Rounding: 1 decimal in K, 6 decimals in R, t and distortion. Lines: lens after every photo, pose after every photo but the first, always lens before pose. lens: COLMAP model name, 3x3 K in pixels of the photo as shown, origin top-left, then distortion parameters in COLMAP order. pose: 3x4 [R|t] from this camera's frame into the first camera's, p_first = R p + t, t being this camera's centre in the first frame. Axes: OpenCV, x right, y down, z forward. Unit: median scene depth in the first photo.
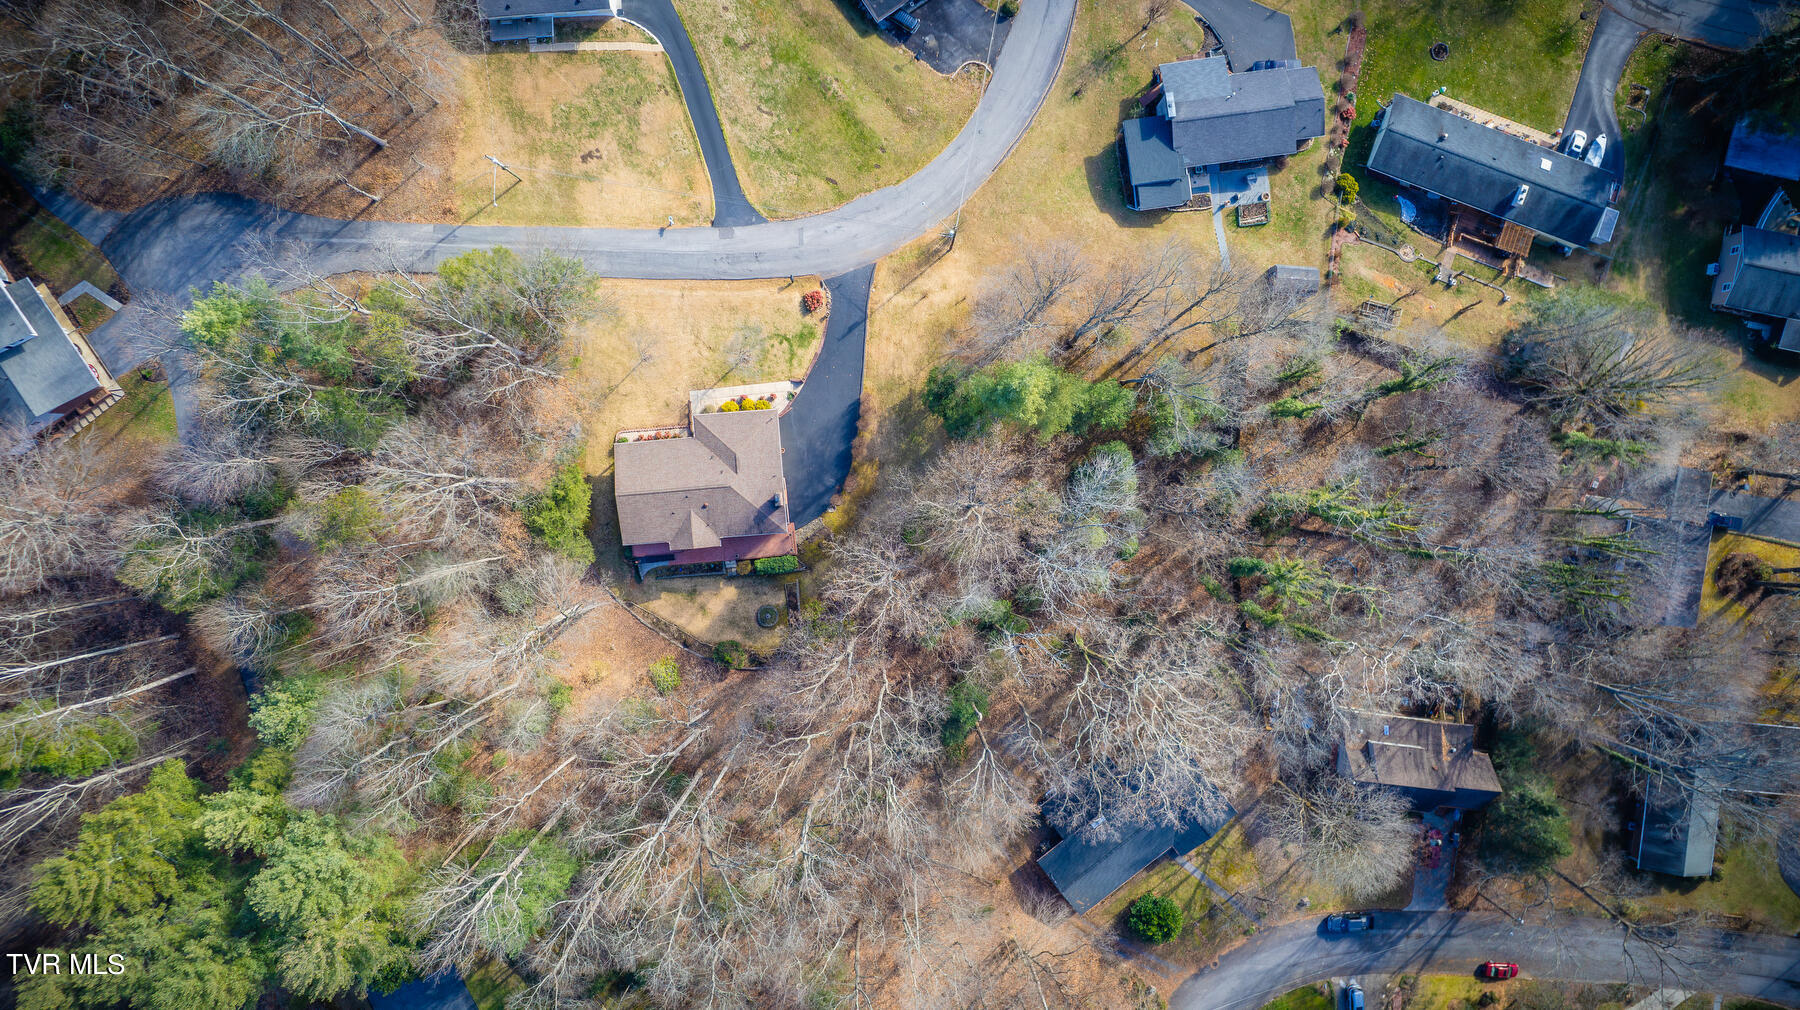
lens RADIAL K [[1144.0, 0, 890.9], [0, 1144.0, 514.7], [0, 0, 1]] dist [-0.047956, 0.045383]
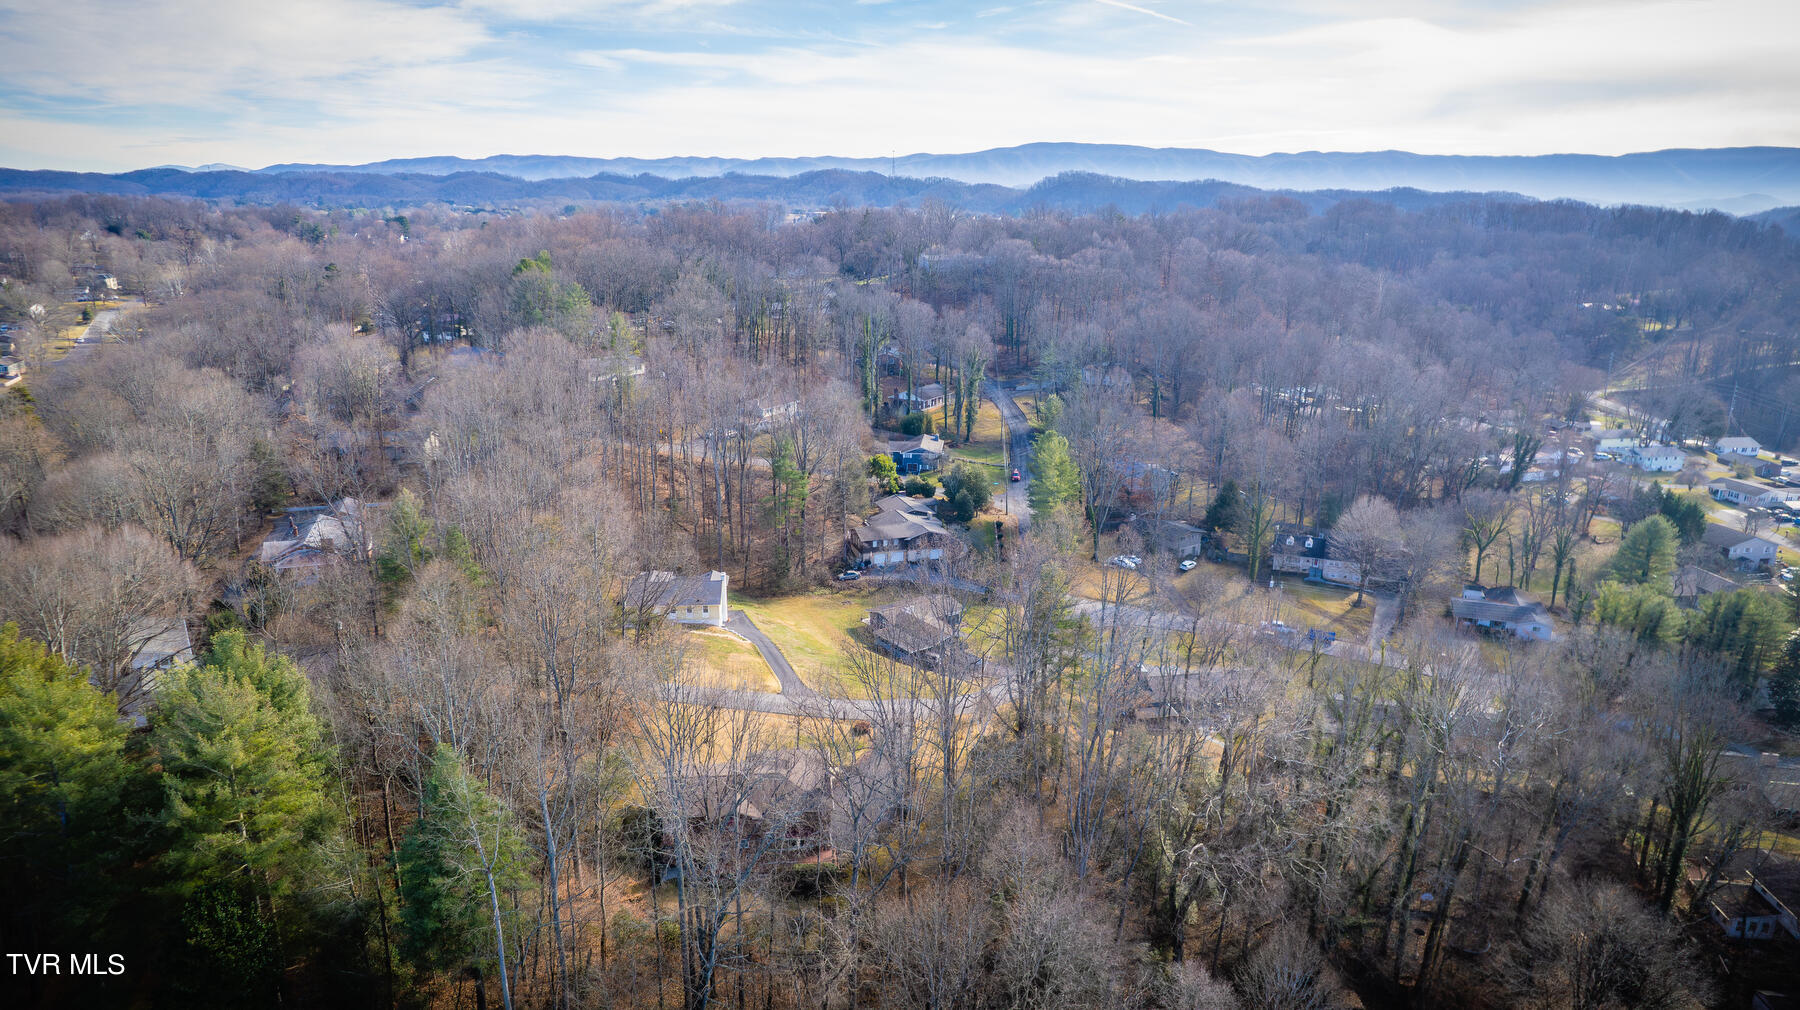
lens RADIAL K [[1144.0, 0, 905.6], [0, 1144.0, 505.1], [0, 0, 1]] dist [-0.047956, 0.045383]
pose [[0.999548, -0.003095, 0.029903, -0.059246], [0.029850, 0.220265, -0.974983, 0.861069], [-0.003569, 0.975435, 0.220258, 0.544461]]
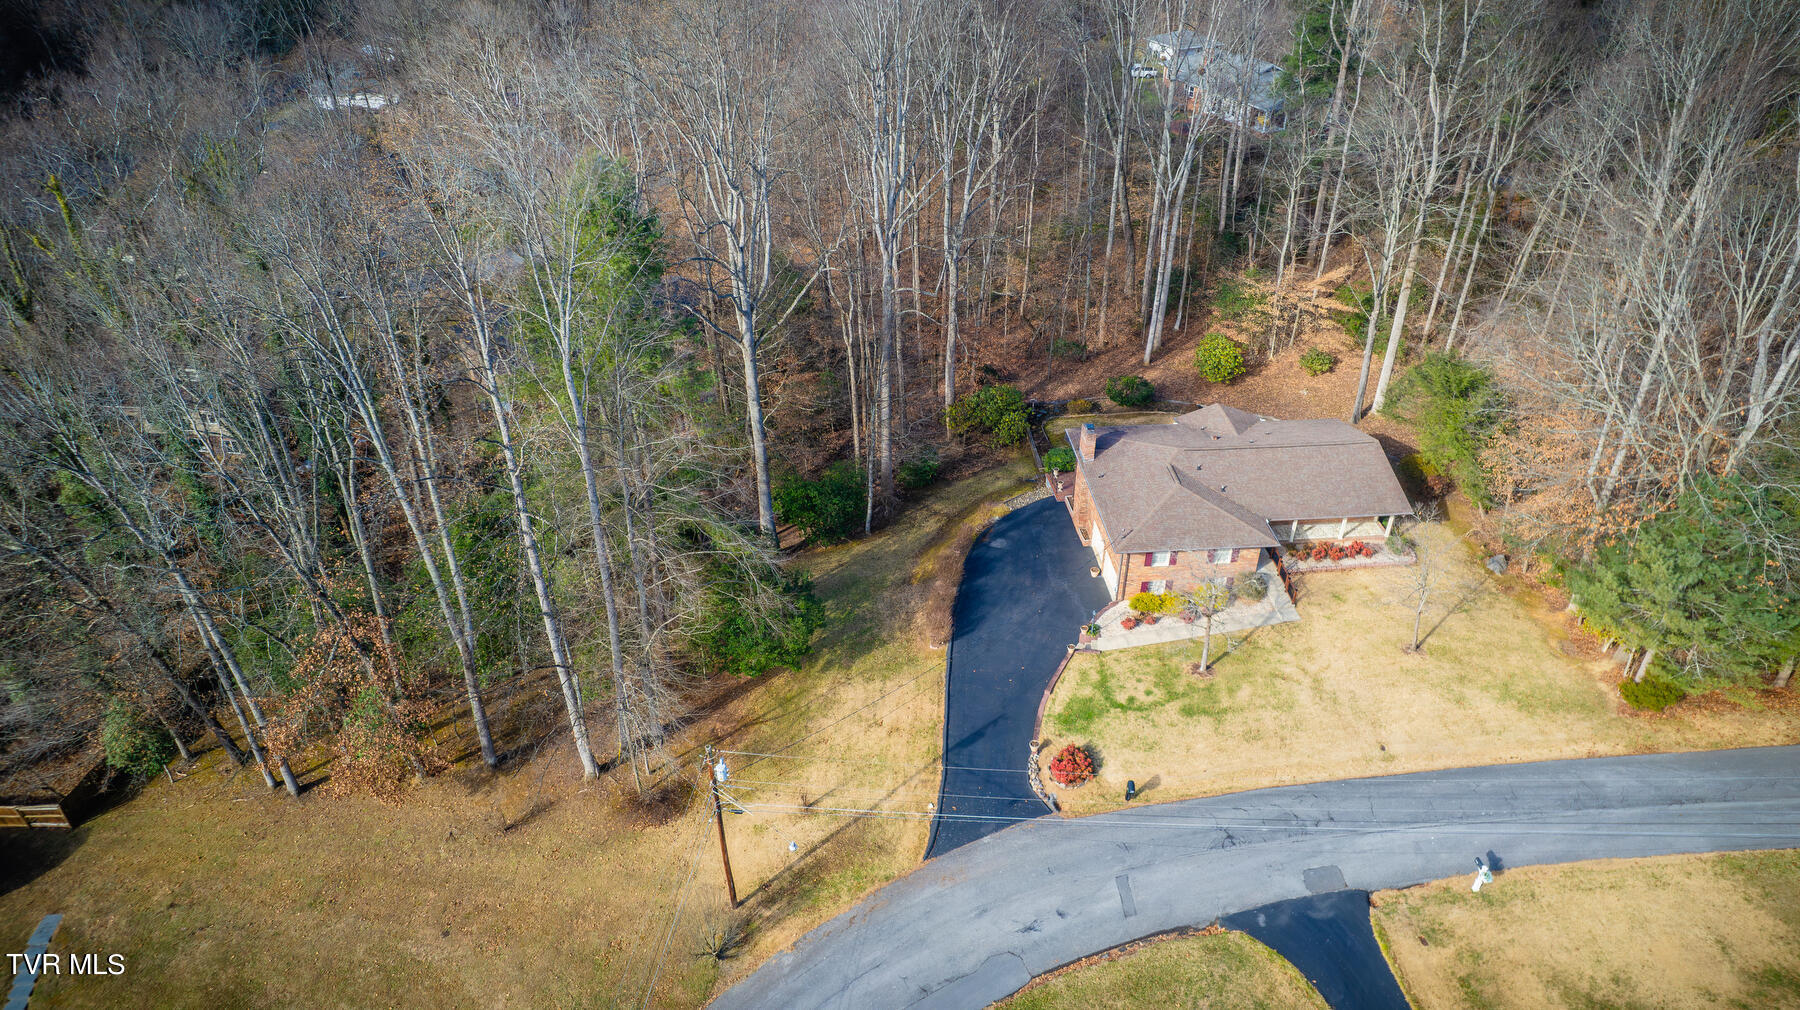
lens RADIAL K [[1144.0, 0, 899.5], [0, 1144.0, 506.2], [0, 0, 1]] dist [-0.047956, 0.045383]
pose [[-0.999983, 0.001467, -0.005608, -0.001794], [-0.005386, -0.592619, 0.805465, -0.473495], [-0.002142, 0.805482, 0.592617, 0.676491]]
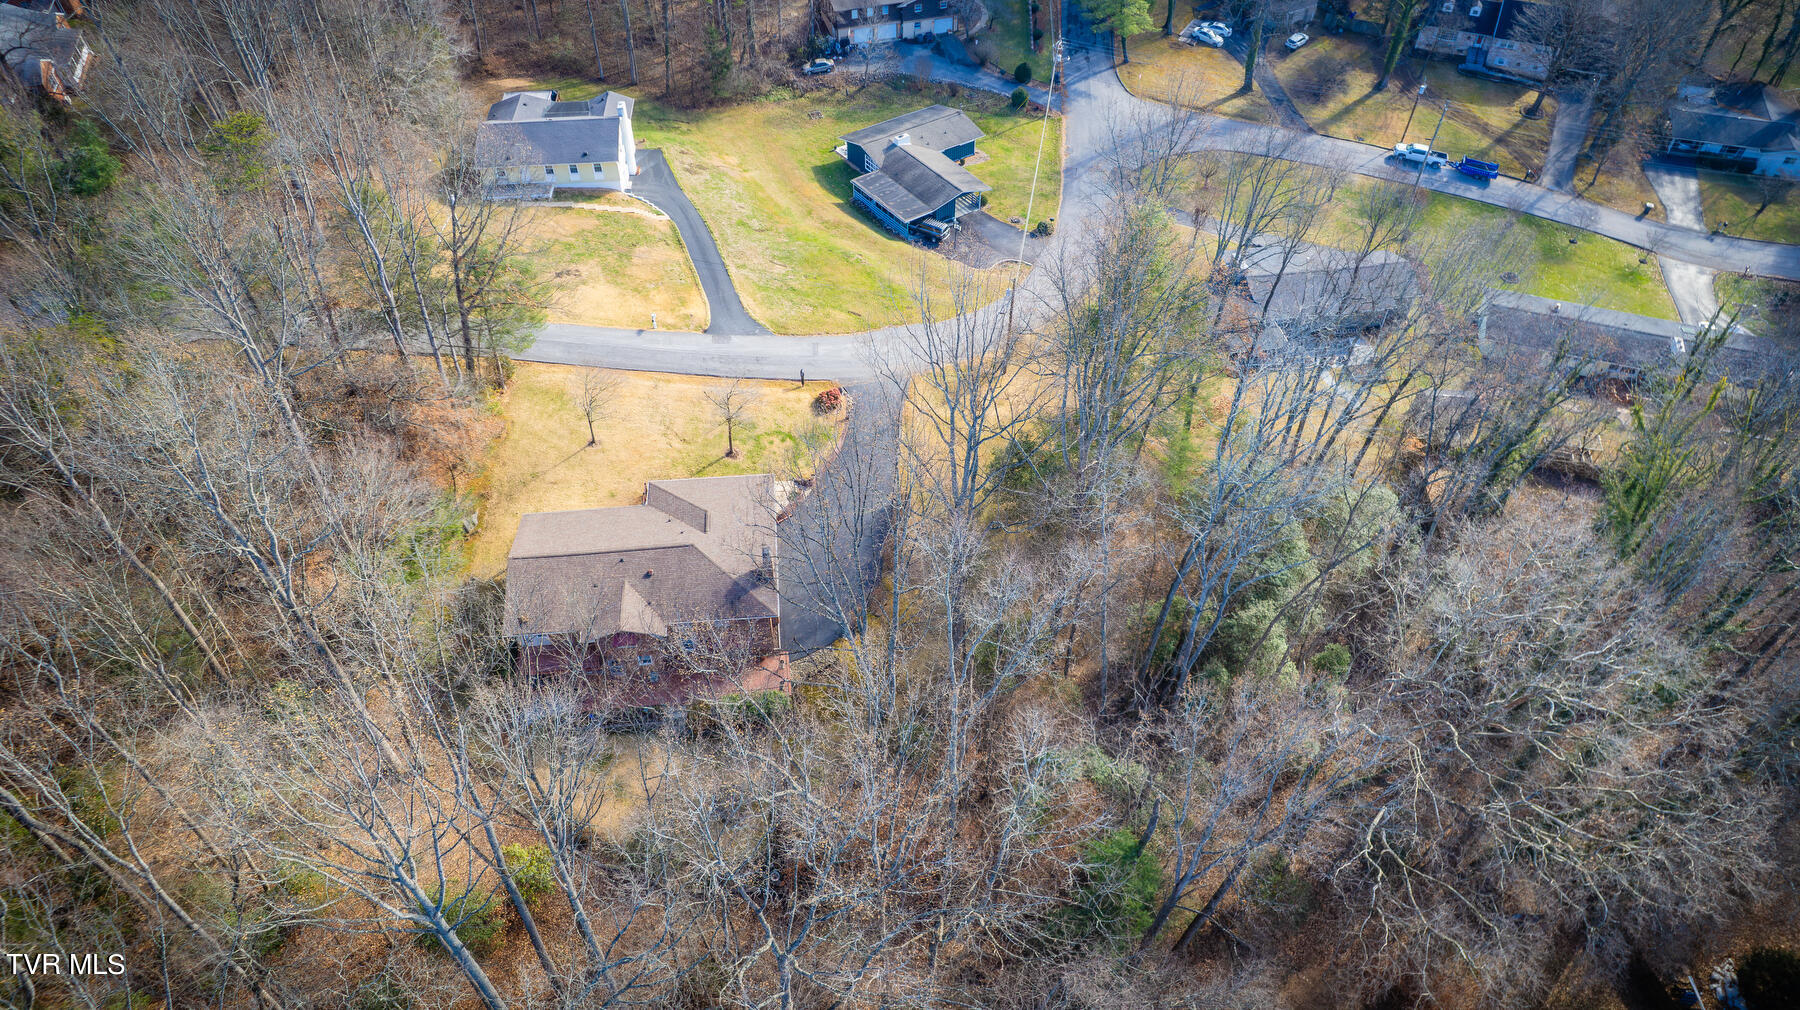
lens RADIAL K [[1144.0, 0, 896.2], [0, 1144.0, 513.7], [0, 0, 1]] dist [-0.047956, 0.045383]
pose [[0.999757, -0.013445, 0.017495, -0.038408], [0.021933, 0.692140, -0.721430, 0.410033], [-0.002410, 0.721638, 0.692266, 0.536841]]
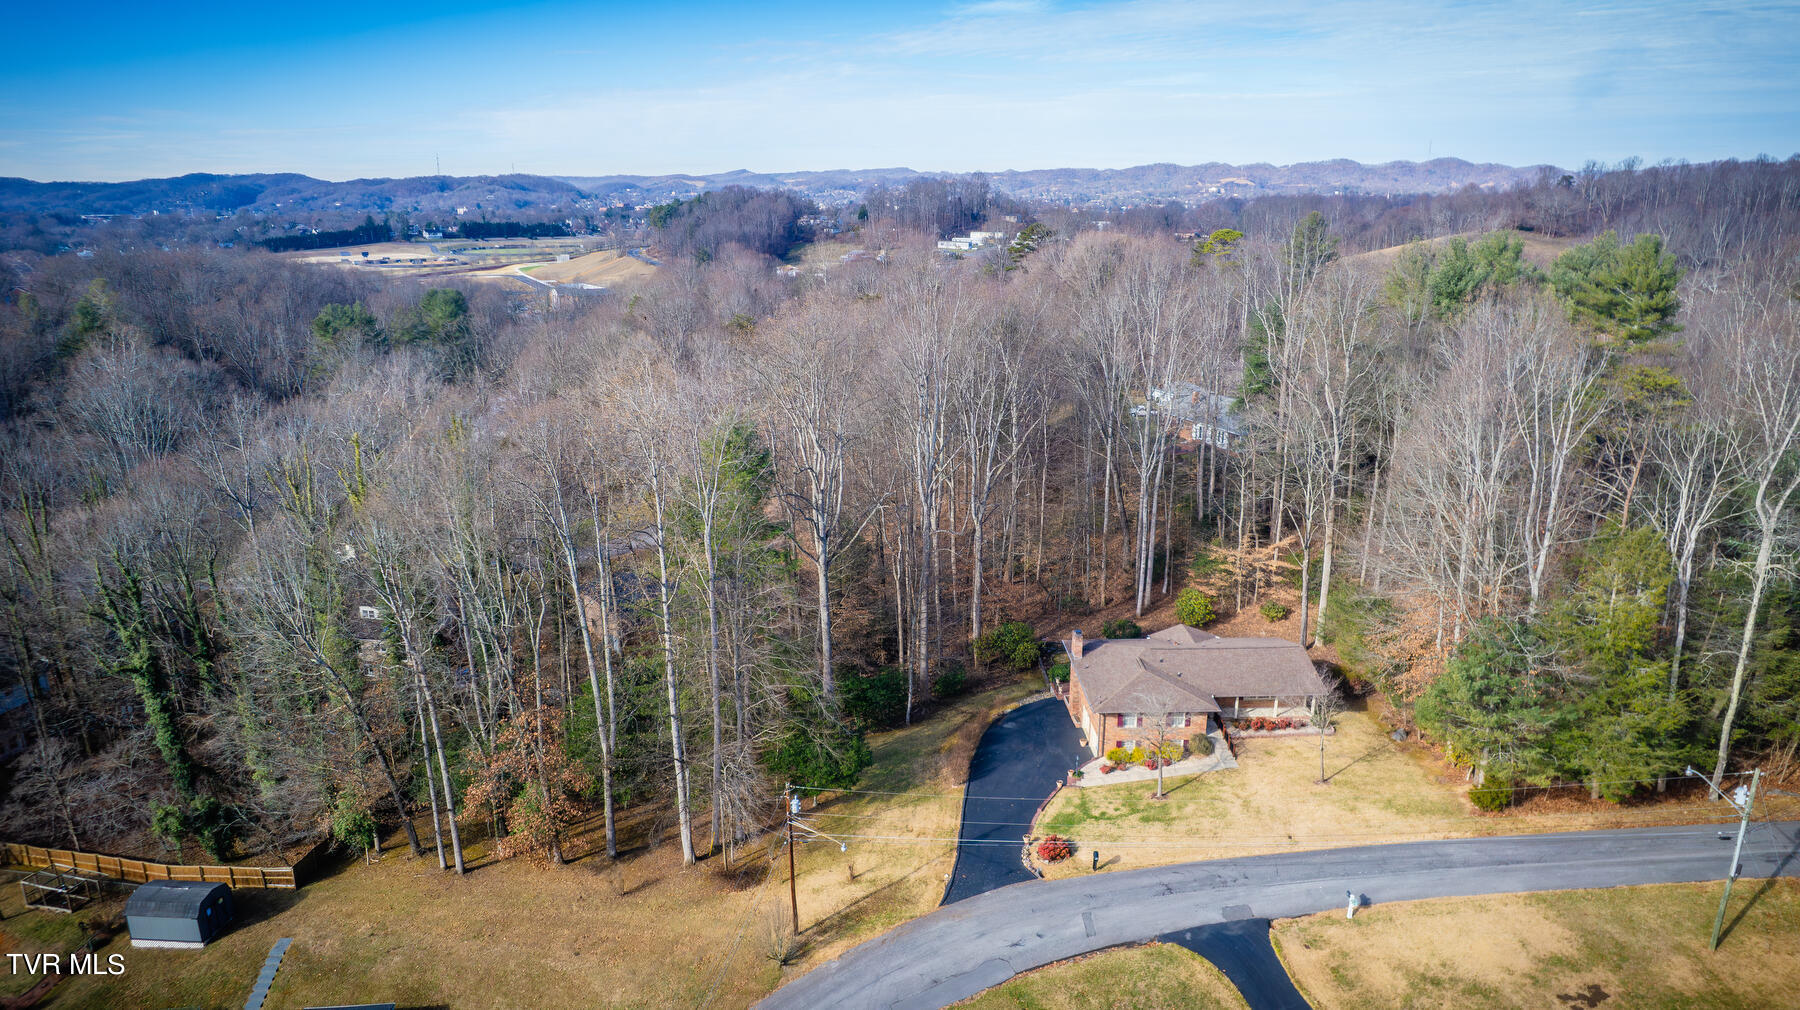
lens RADIAL K [[1144.0, 0, 899.3], [0, 1144.0, 503.3], [0, 0, 1]] dist [-0.047956, 0.045383]
pose [[-0.998875, -0.014347, 0.045199, -0.015086], [0.047420, -0.310481, 0.949396, -0.671981], [0.000413, 0.950471, 0.310812, 0.670124]]
